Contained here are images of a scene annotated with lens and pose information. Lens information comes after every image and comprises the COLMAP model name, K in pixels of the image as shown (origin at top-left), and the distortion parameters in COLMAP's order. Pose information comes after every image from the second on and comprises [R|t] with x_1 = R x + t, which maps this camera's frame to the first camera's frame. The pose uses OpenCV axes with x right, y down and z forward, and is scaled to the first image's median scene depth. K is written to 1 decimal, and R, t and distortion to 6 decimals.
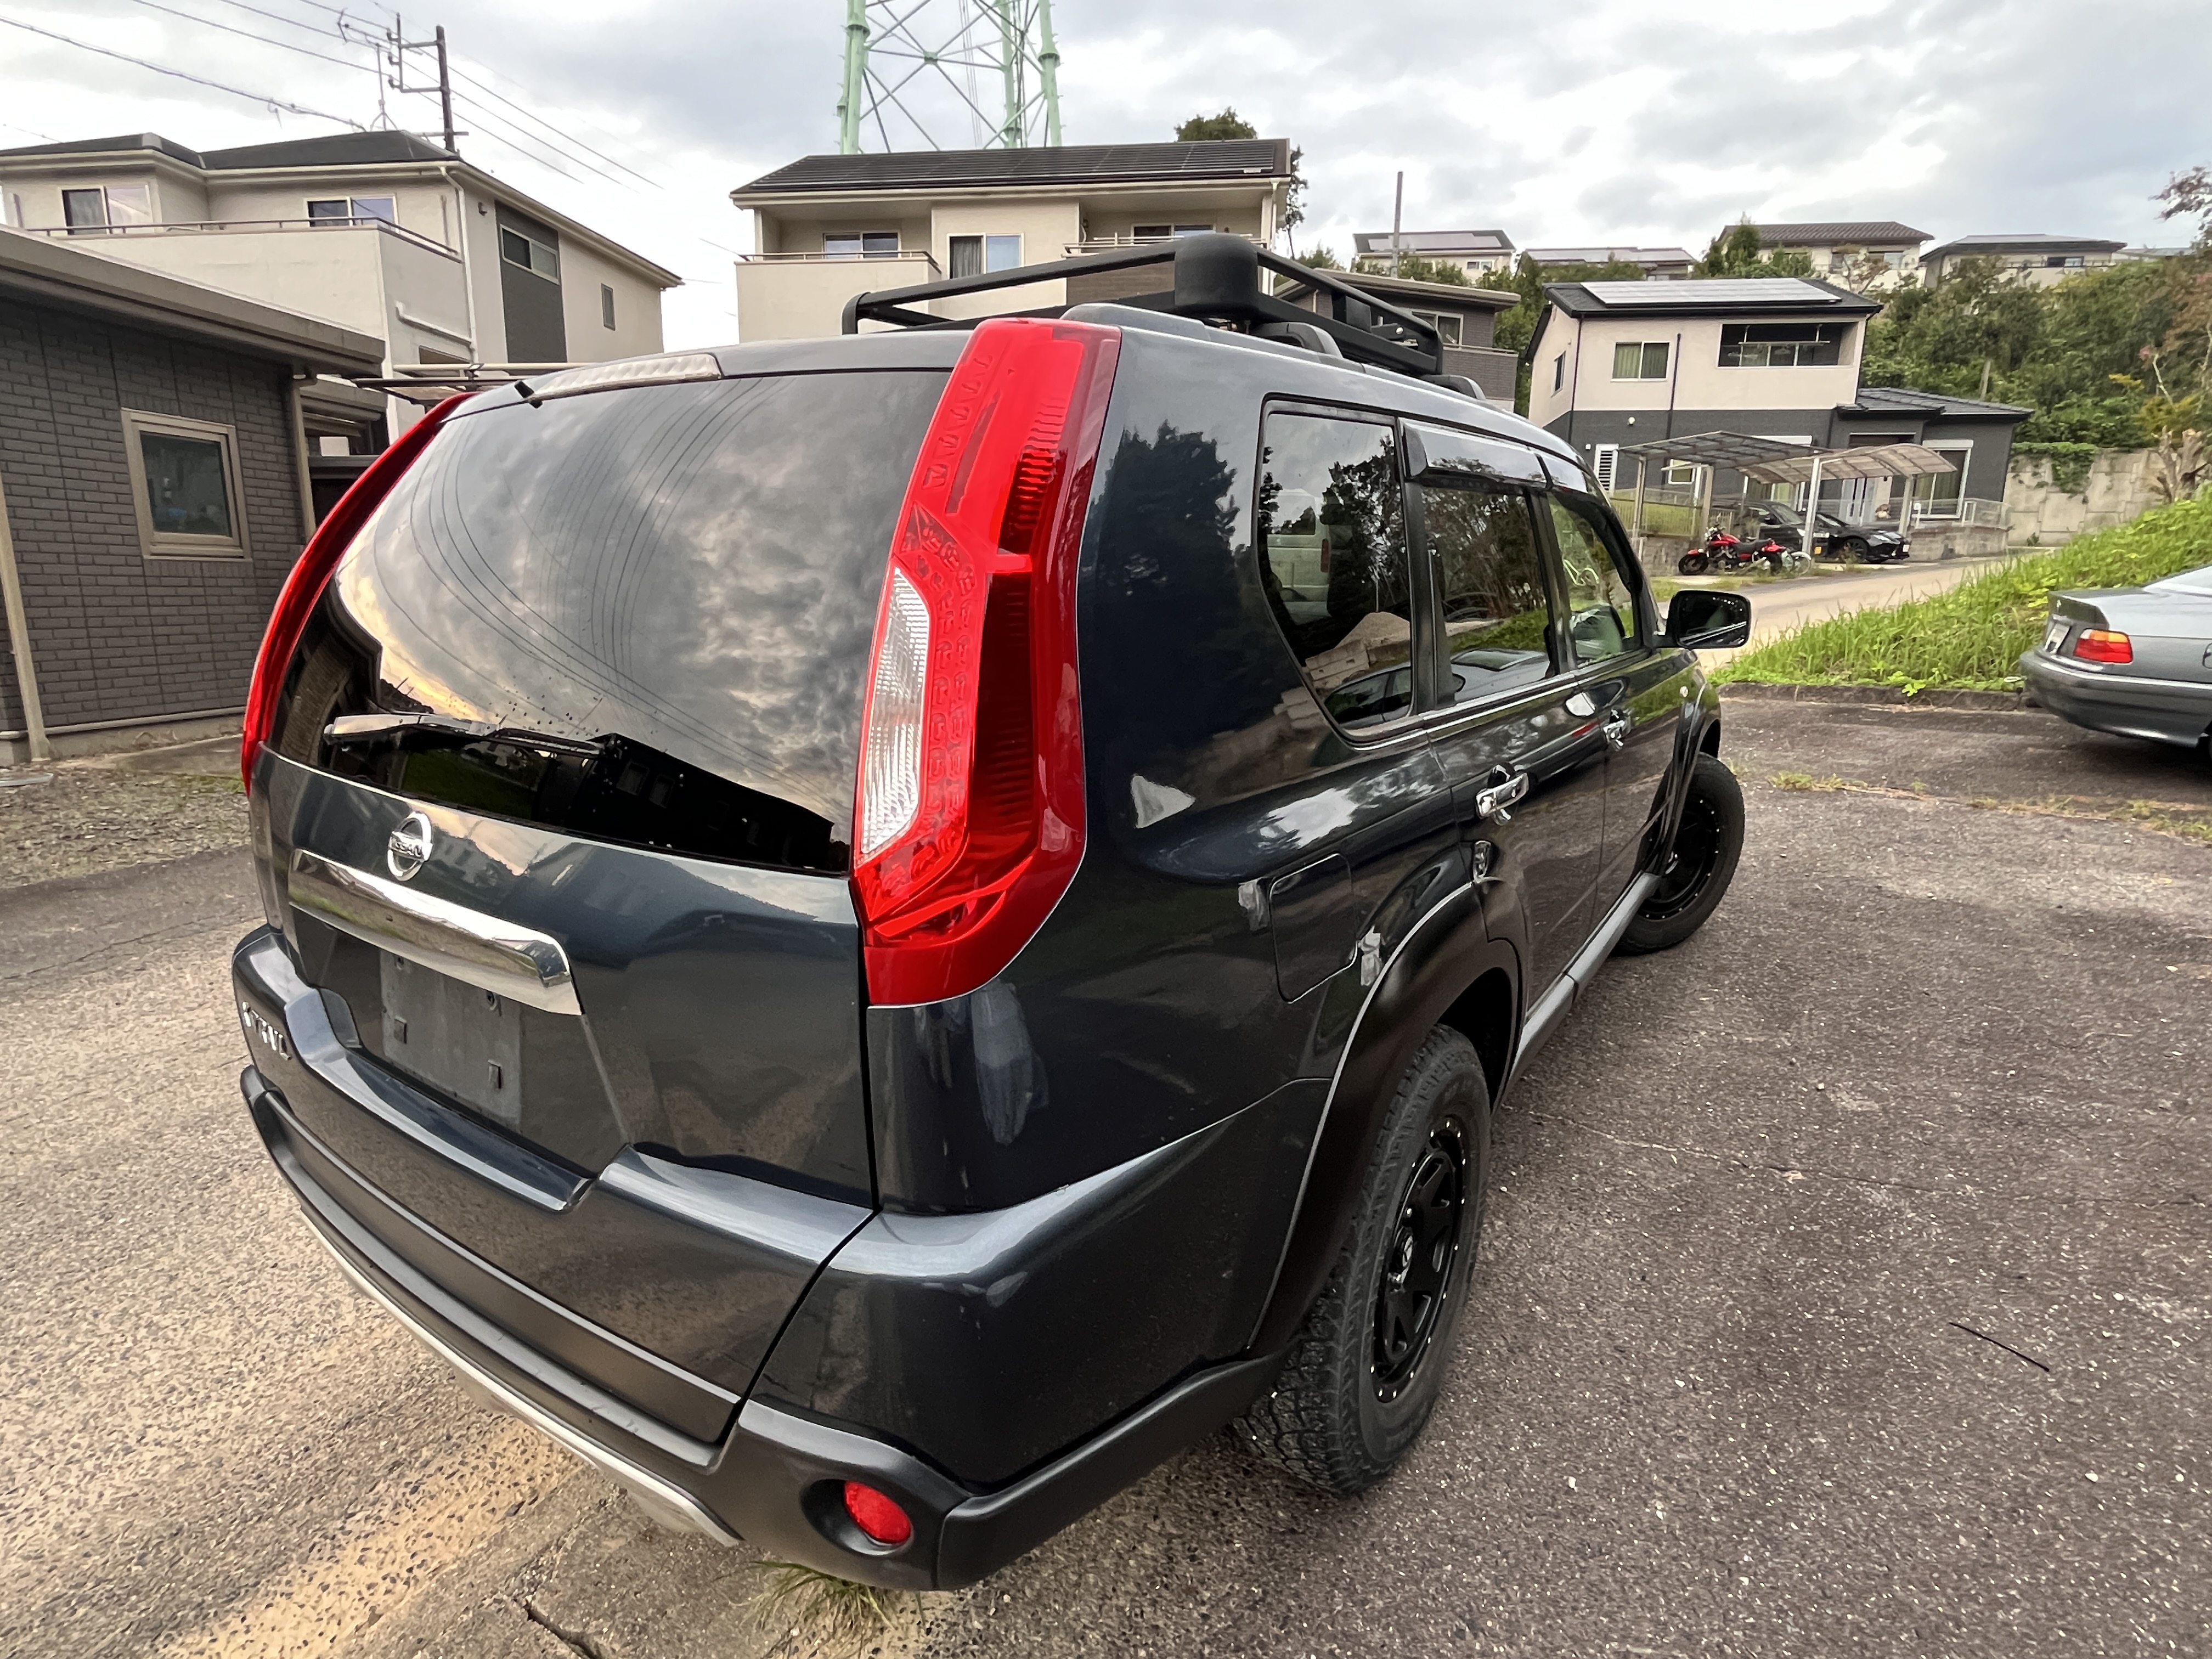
lens RADIAL K [[1135.4, 0, 1105.2], [0, 1135.4, 827.9], [0, 0, 1]] dist [-0.002395, -0.000706]
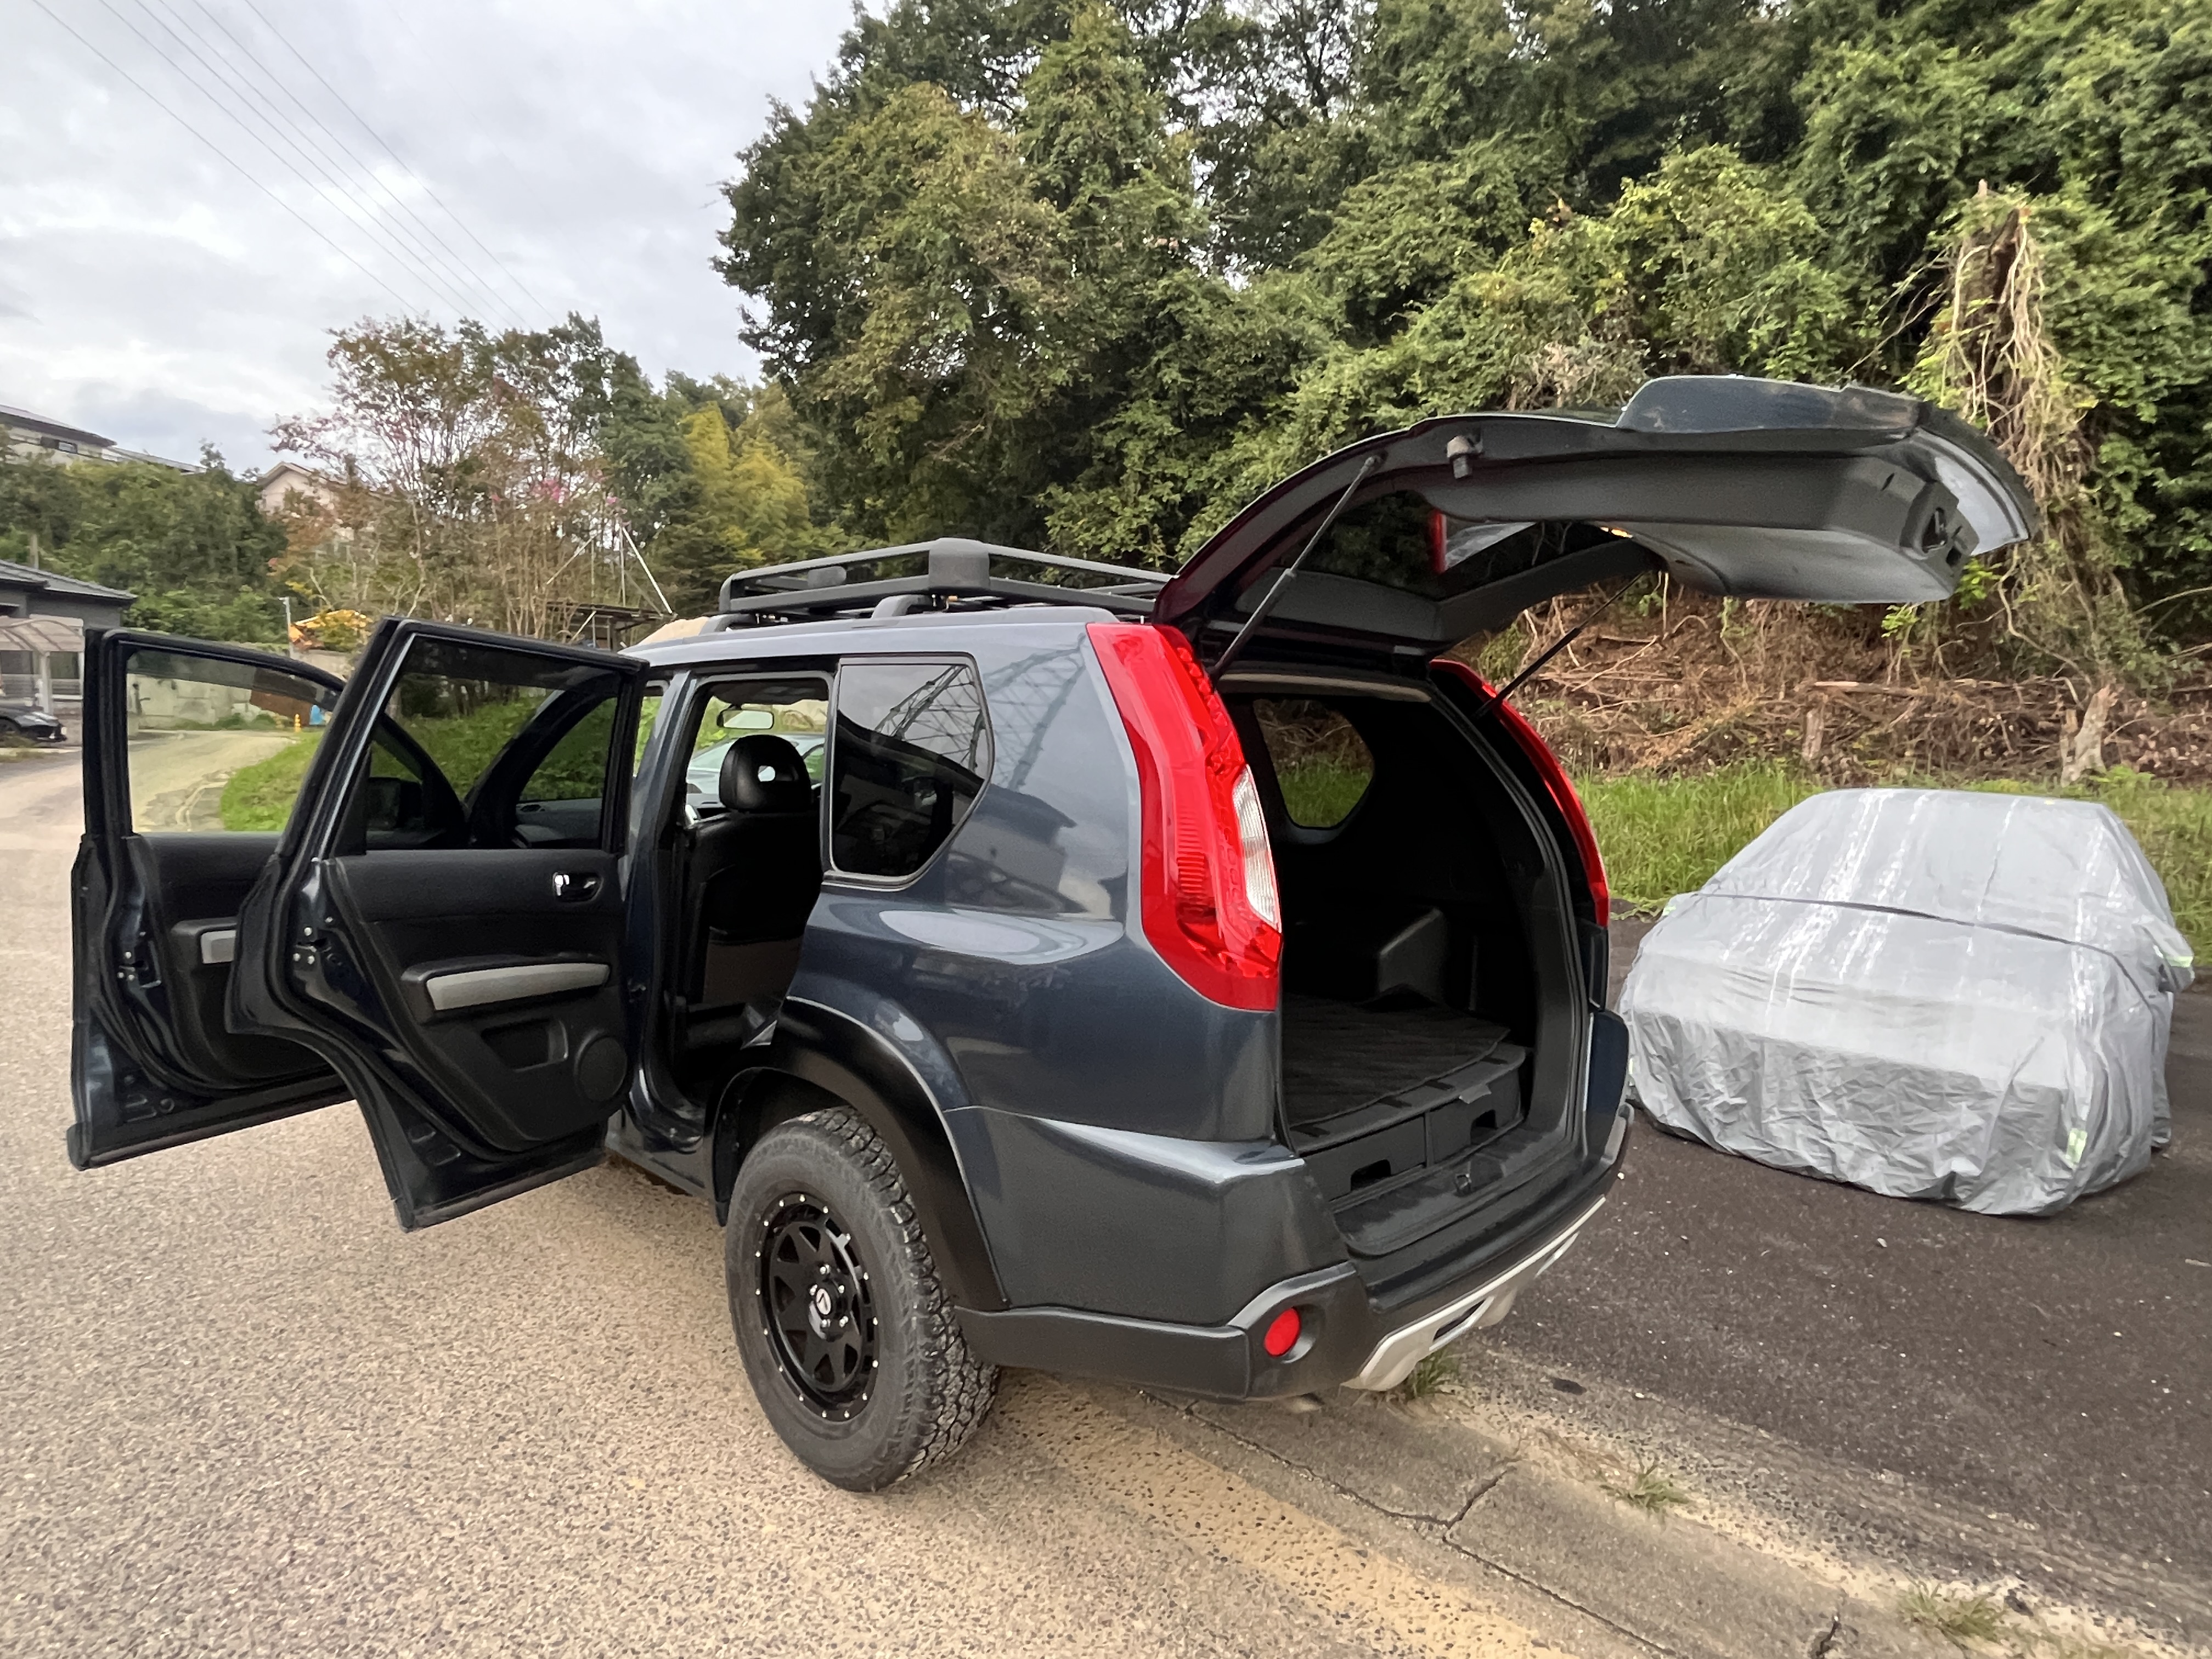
lens RADIAL K [[1208.5, 0, 1096.5], [0, 1208.5, 829.2], [0, 0, 1]] dist [-0.001999, -0.001113]
pose [[0.168784, -0.067323, 0.983351, -0.097138], [0.222479, 0.974520, 0.028532, -0.012782], [-0.960216, 0.213959, 0.179461, 0.047137]]
